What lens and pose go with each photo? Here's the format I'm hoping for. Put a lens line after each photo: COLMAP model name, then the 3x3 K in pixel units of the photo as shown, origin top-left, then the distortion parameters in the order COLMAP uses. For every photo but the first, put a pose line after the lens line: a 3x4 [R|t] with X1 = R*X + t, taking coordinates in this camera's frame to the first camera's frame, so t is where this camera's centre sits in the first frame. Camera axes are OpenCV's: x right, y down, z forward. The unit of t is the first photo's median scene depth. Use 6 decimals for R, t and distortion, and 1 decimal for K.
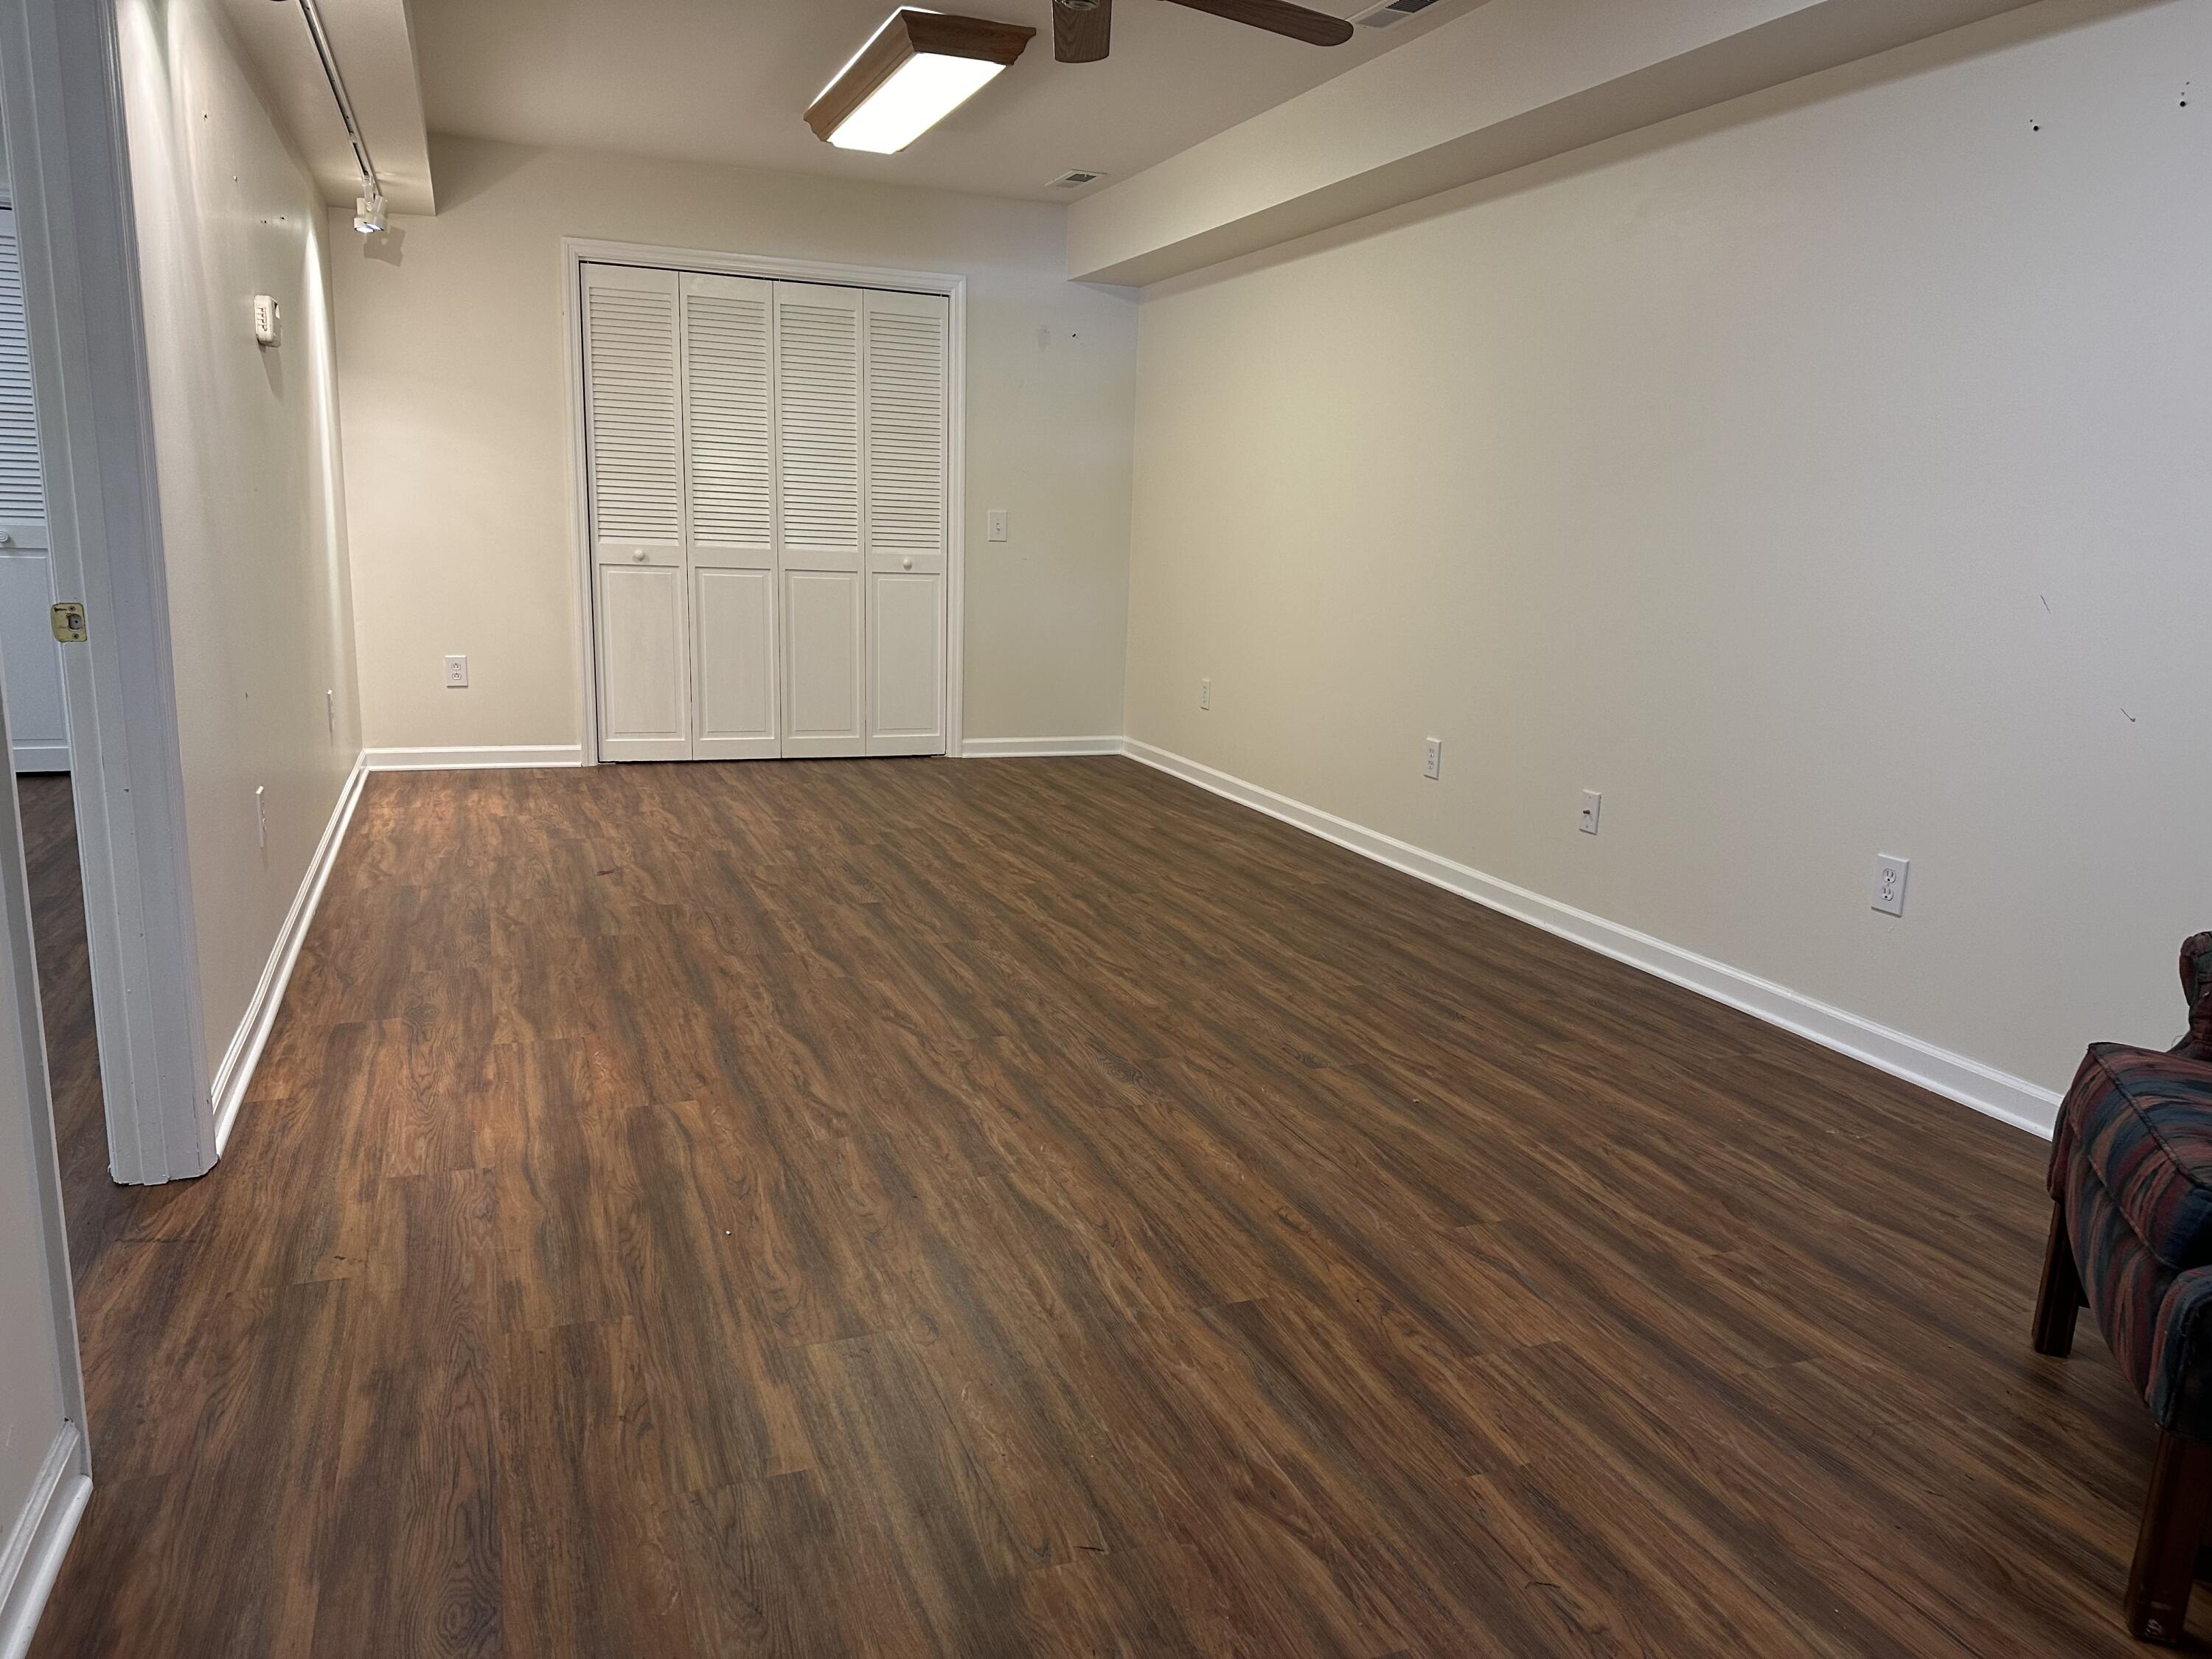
lens RADIAL K [[1544.4, 0, 1106.0], [0, 1544.4, 829.5], [0, 0, 1]] dist [0.178986, -0.335139]
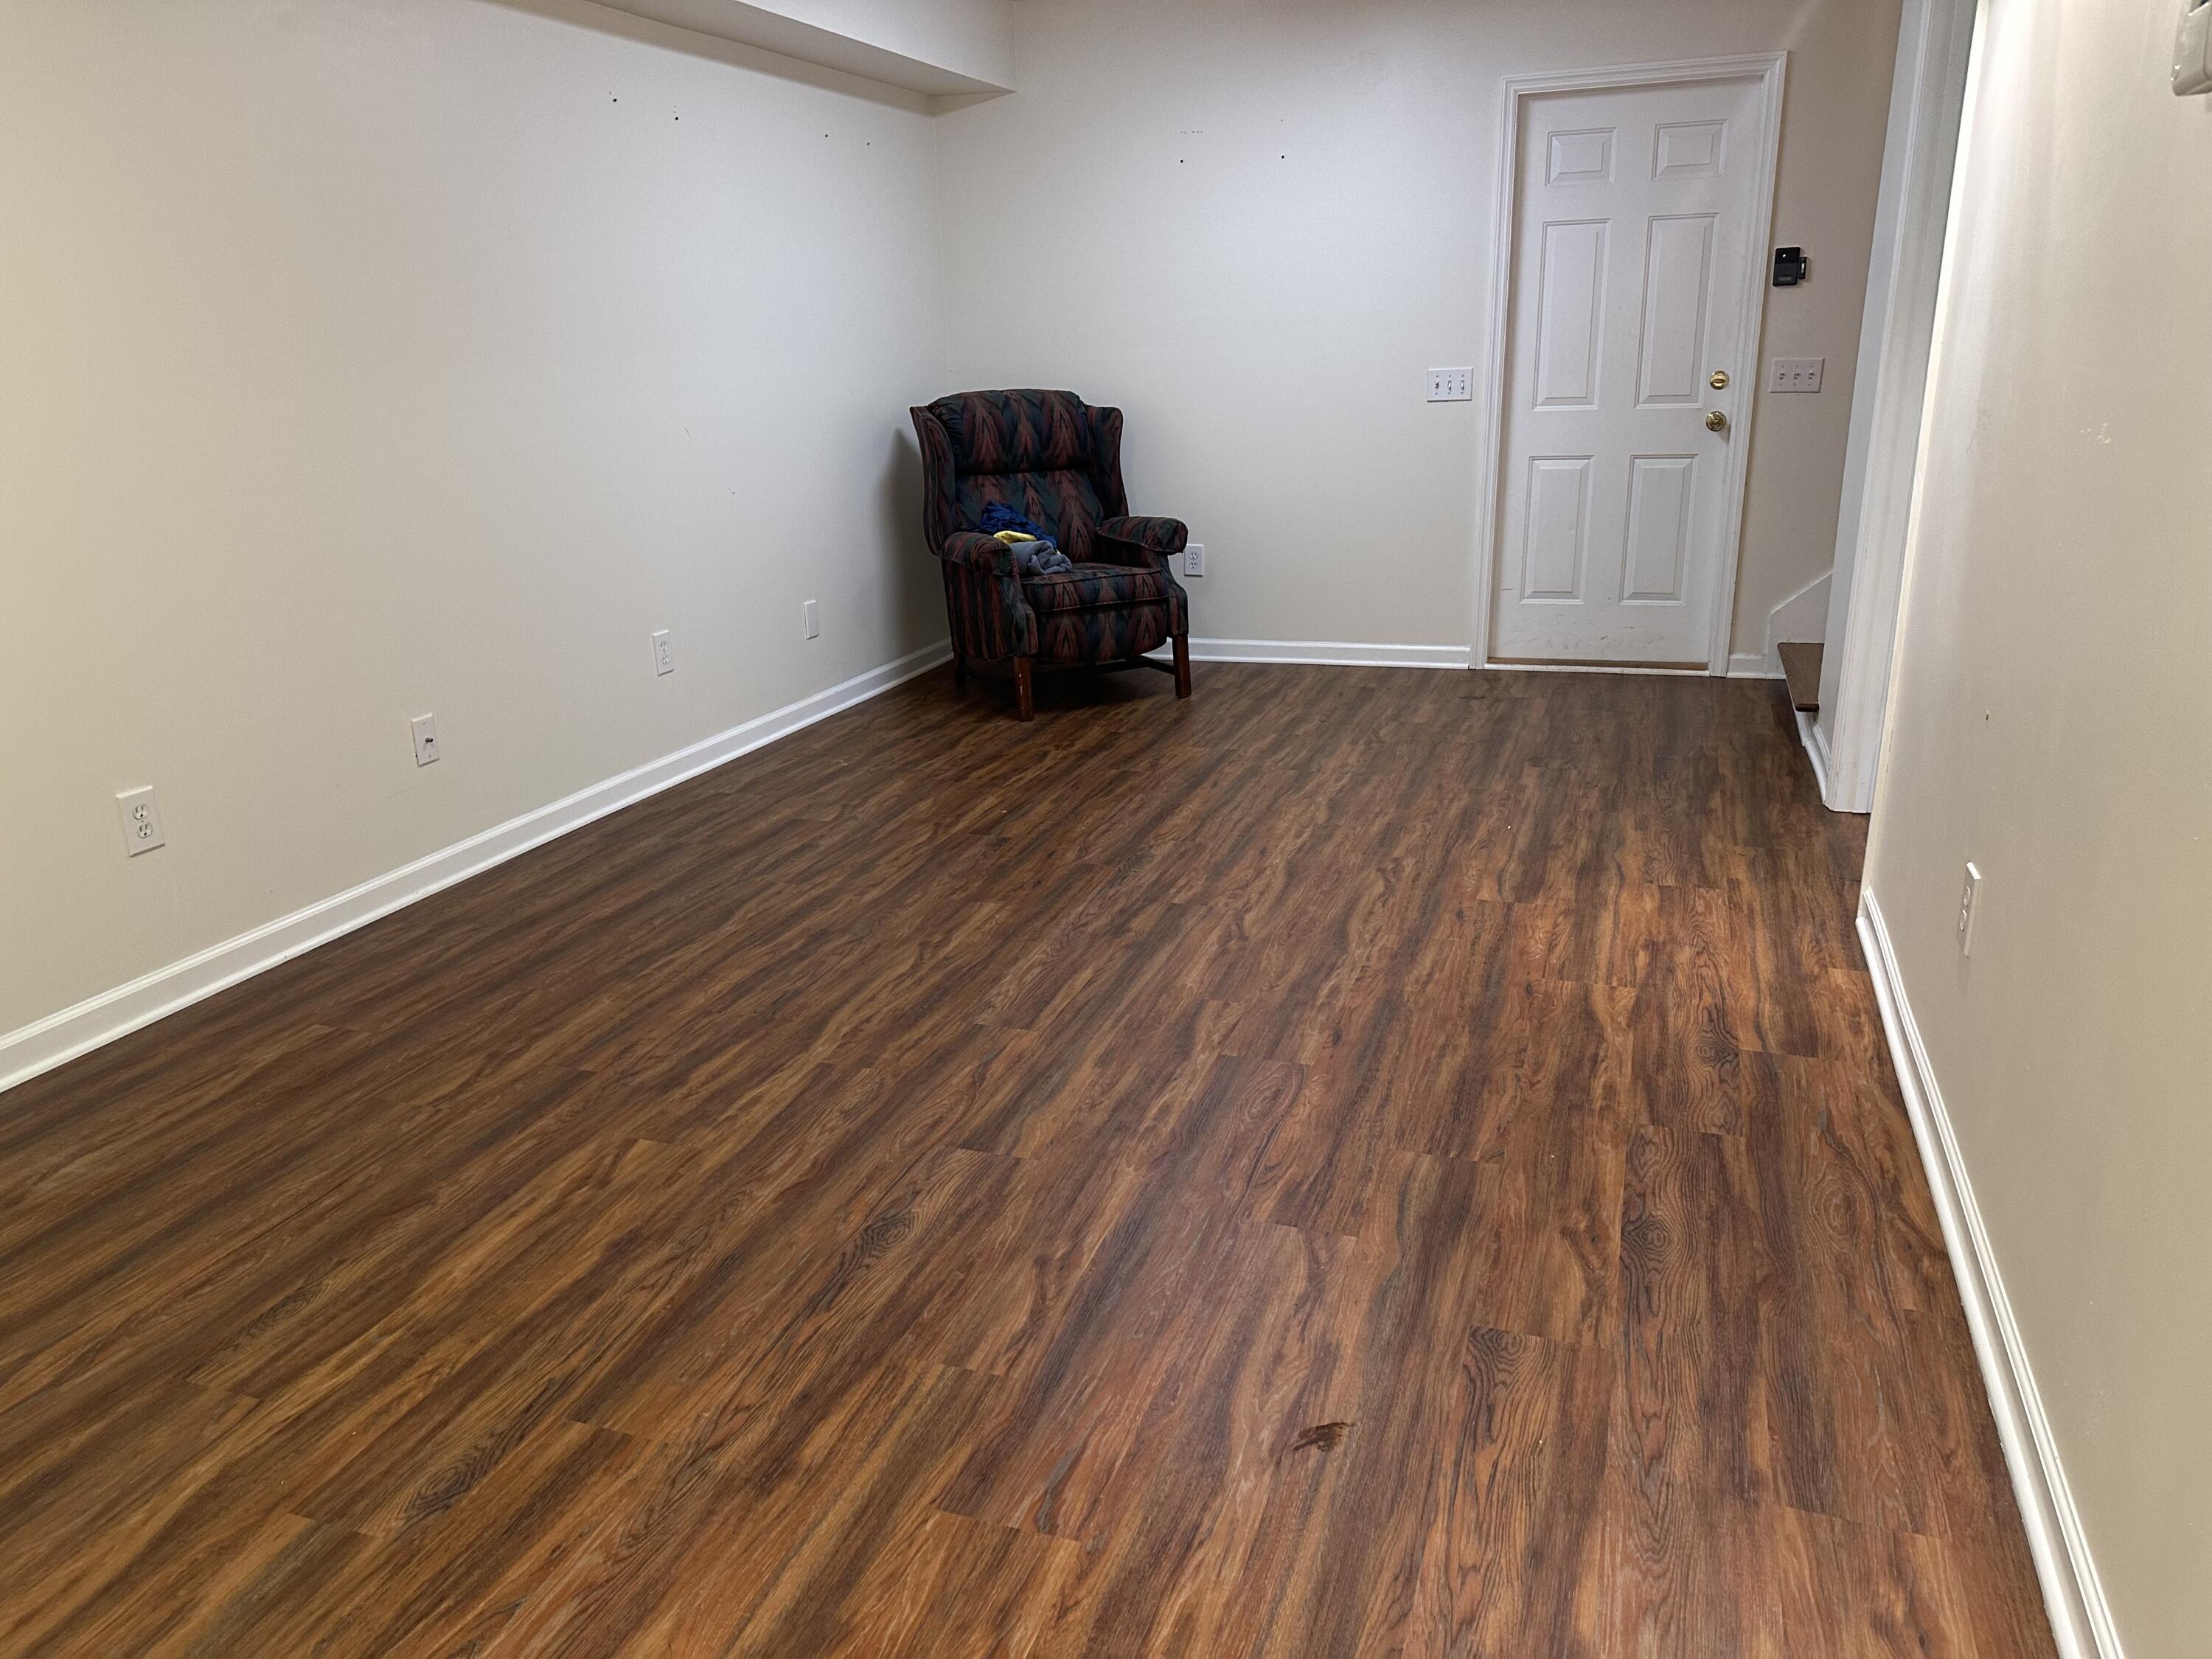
lens RADIAL K [[1544.4, 0, 1106.0], [0, 1544.4, 829.5], [0, 0, 1]] dist [0.178986, -0.335139]
pose [[-0.759804, -0.206731, 0.616409, -0.697057], [0.133472, 0.878307, 0.459088, -0.418226], [-0.636304, 0.431090, -0.639748, 1.736497]]
